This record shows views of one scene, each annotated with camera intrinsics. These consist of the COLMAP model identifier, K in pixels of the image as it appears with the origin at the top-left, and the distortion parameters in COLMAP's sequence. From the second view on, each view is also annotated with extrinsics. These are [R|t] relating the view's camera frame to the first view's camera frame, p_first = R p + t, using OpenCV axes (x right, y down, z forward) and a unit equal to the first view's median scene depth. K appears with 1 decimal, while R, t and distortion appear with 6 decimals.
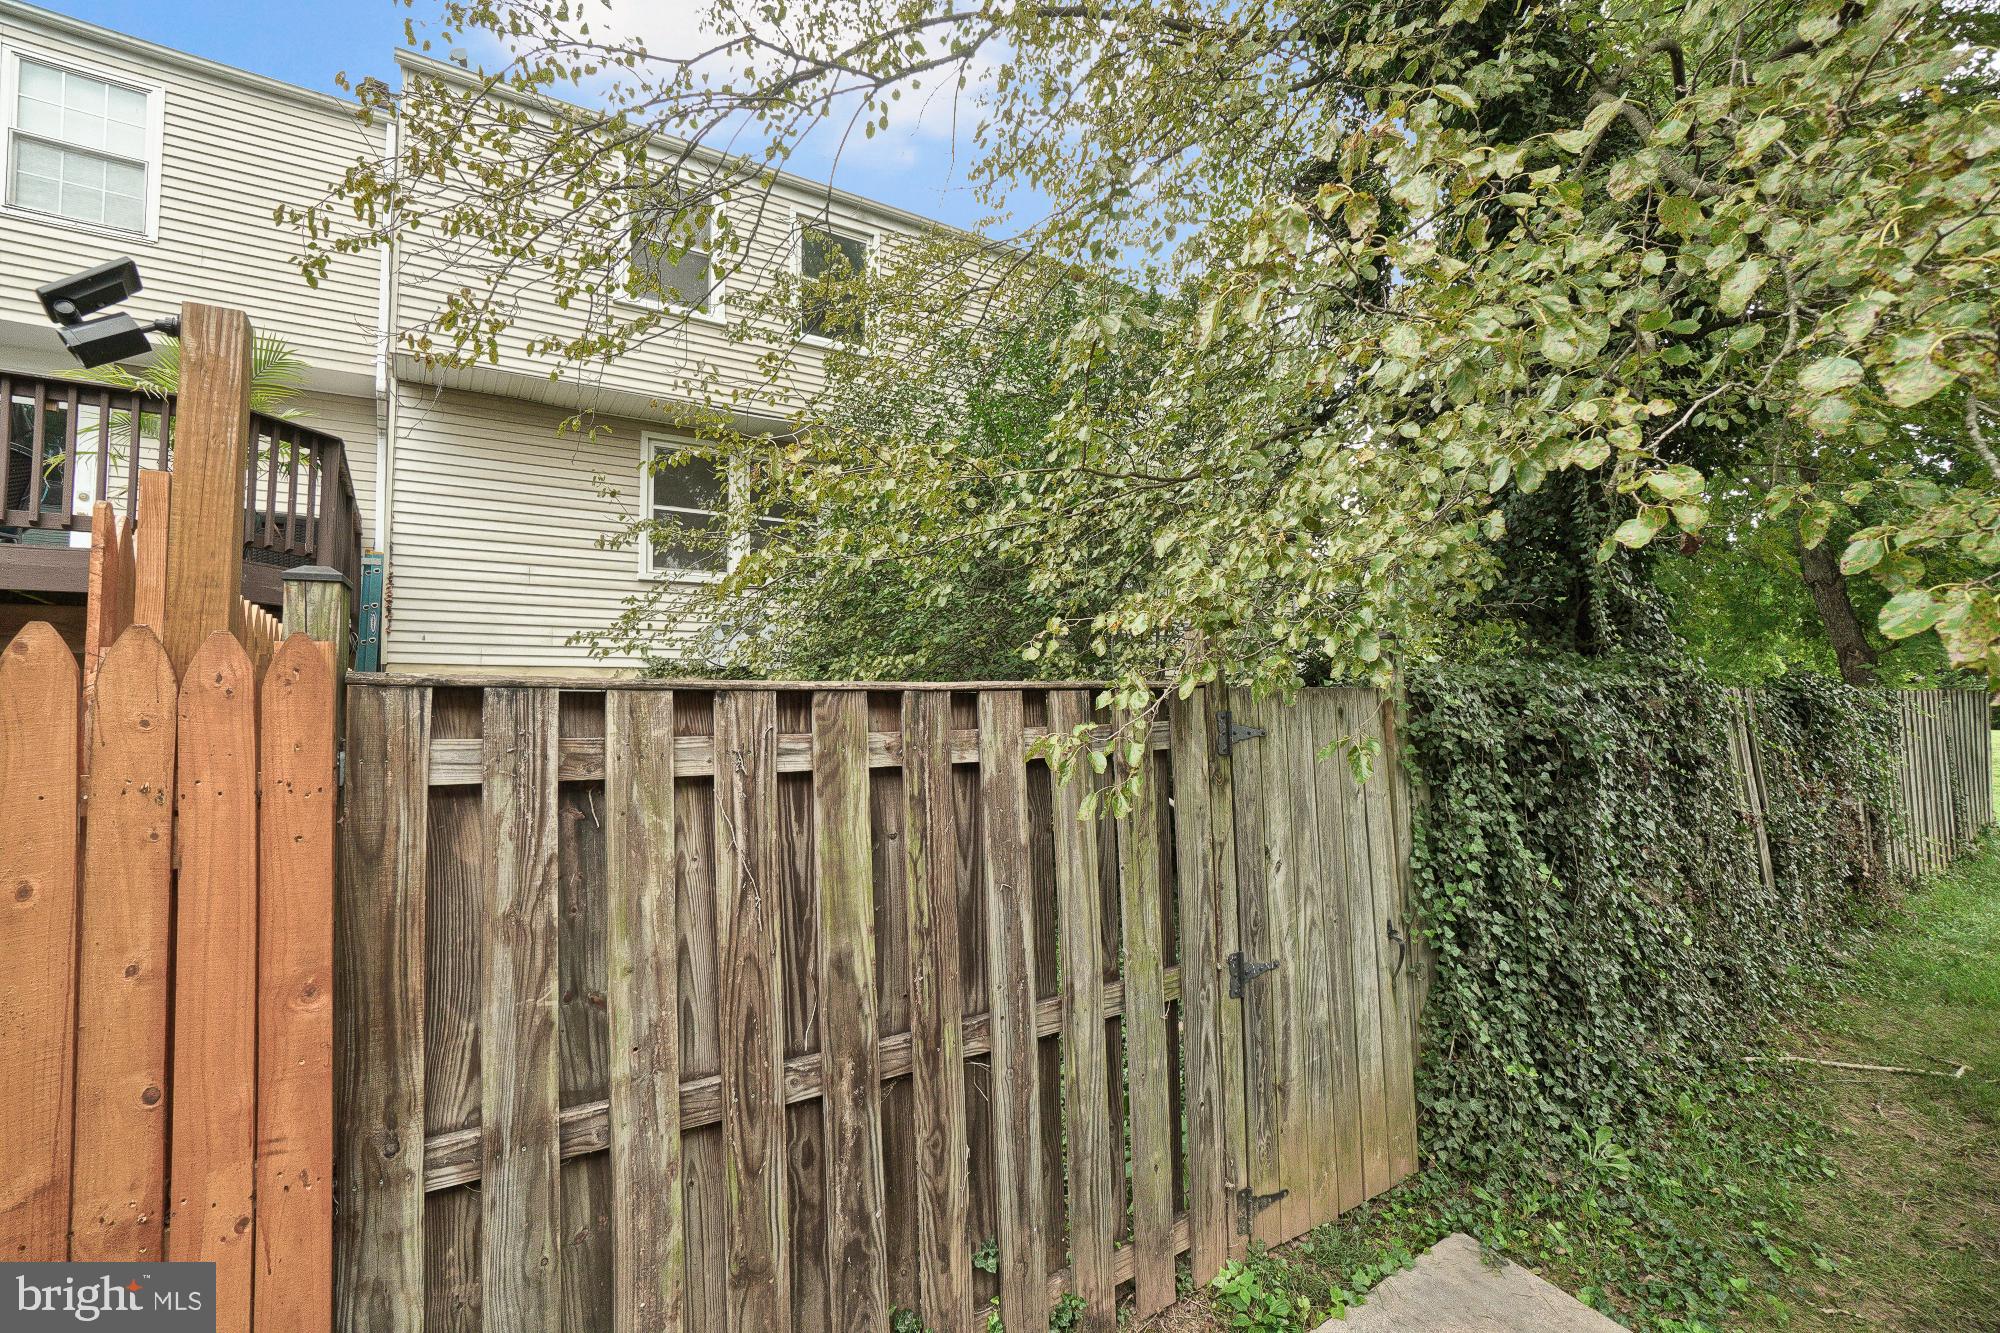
lens RADIAL K [[873.2, 0, 992.6], [0, 873.2, 663.4], [0, 0, 1]] dist [-0.064152, 0.034652]
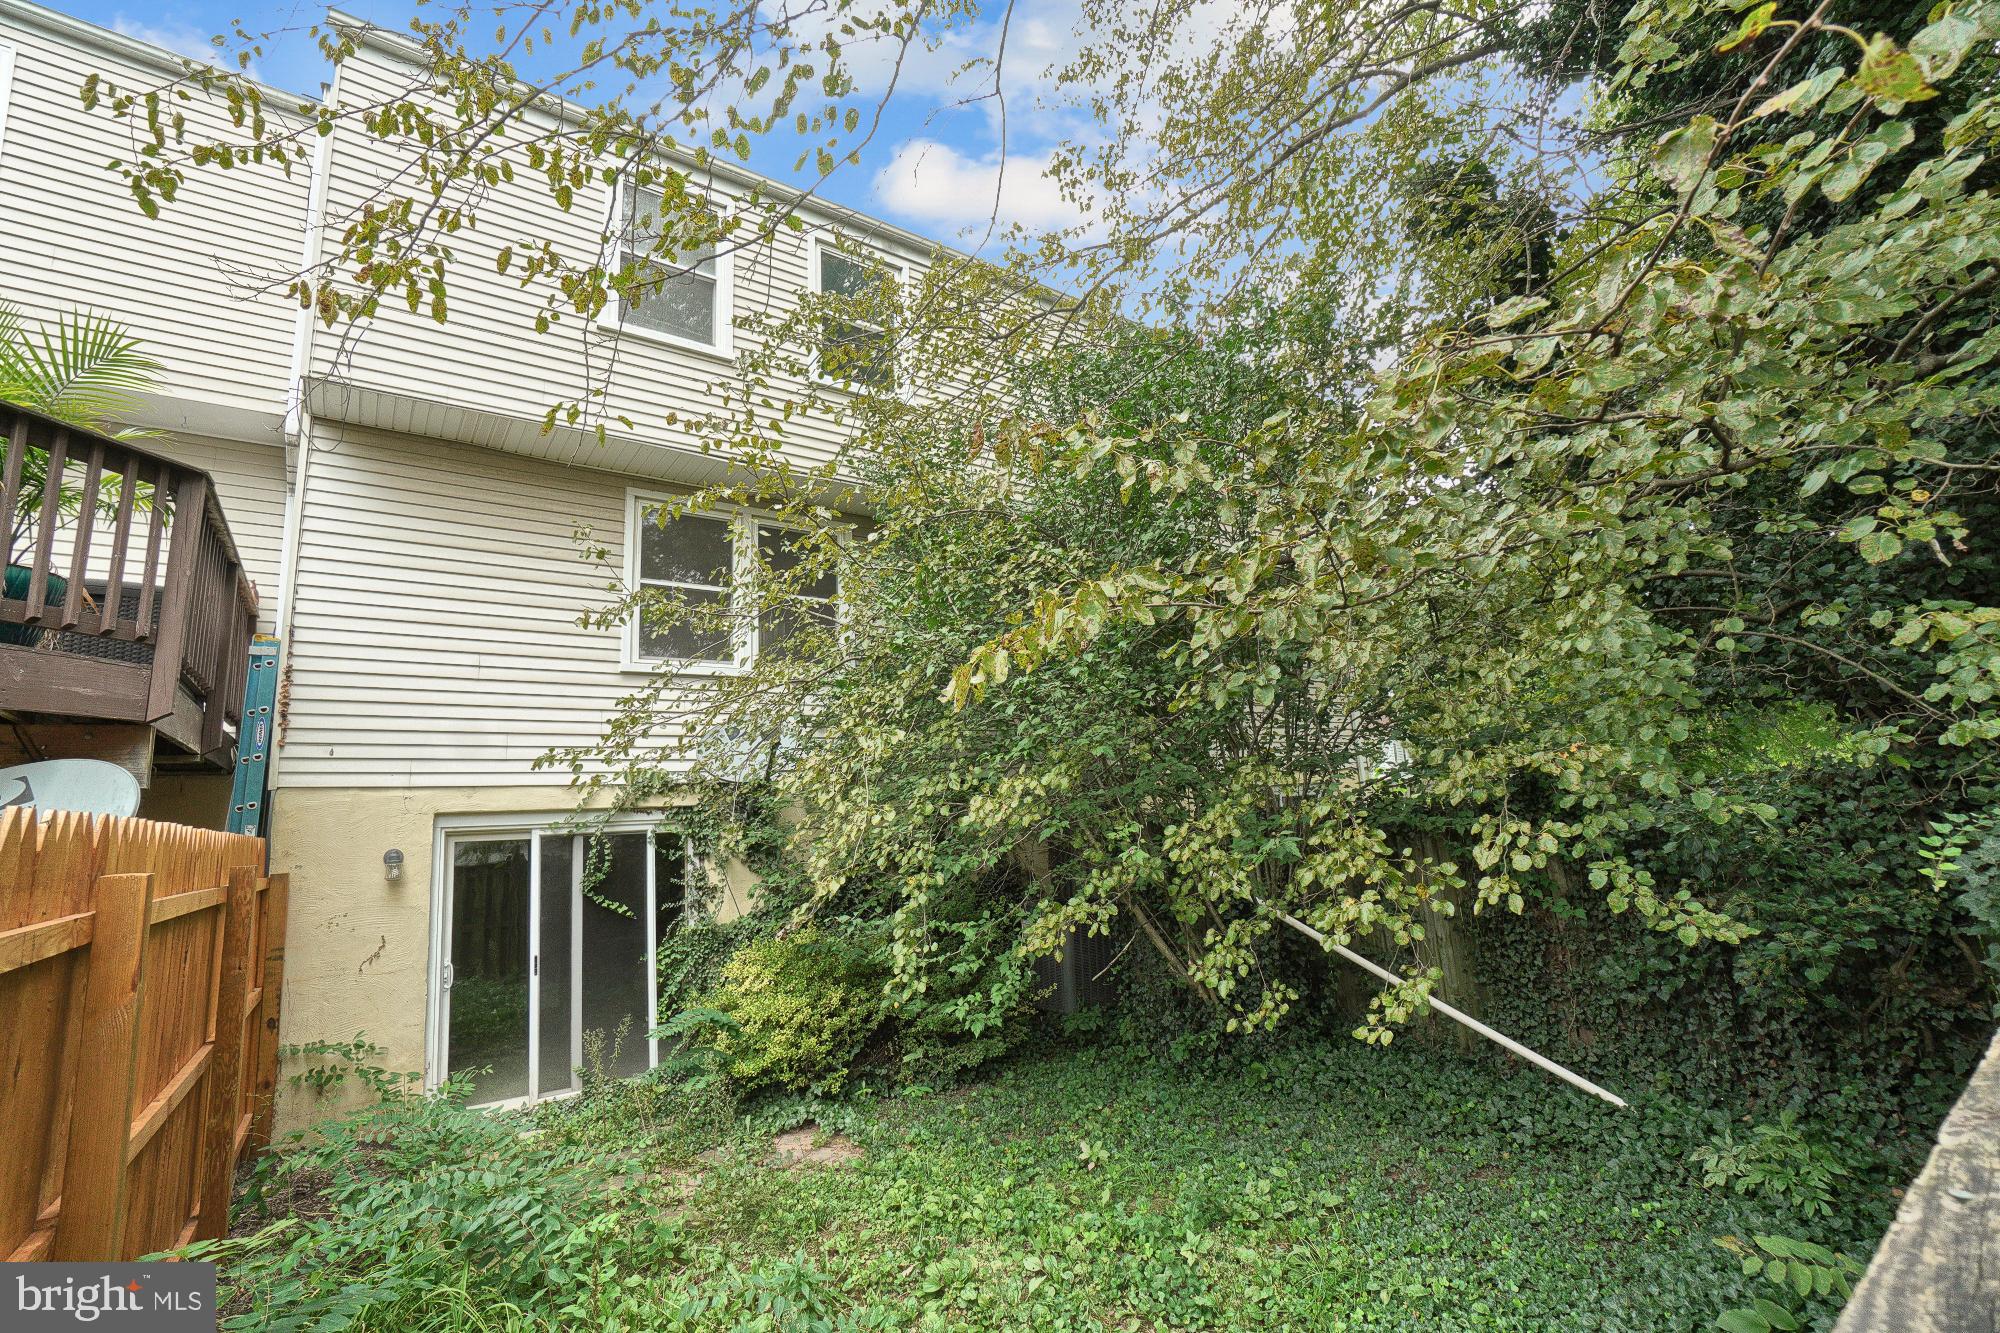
lens RADIAL K [[880.1, 0, 989.4], [0, 880.1, 662.7], [0, 0, 1]] dist [-0.059947, 0.023821]
pose [[0.998779, -0.015751, 0.046813, -0.129314], [0.020327, 0.994885, -0.098951, -0.022960], [-0.045015, 0.099782, 0.993991, 0.230262]]
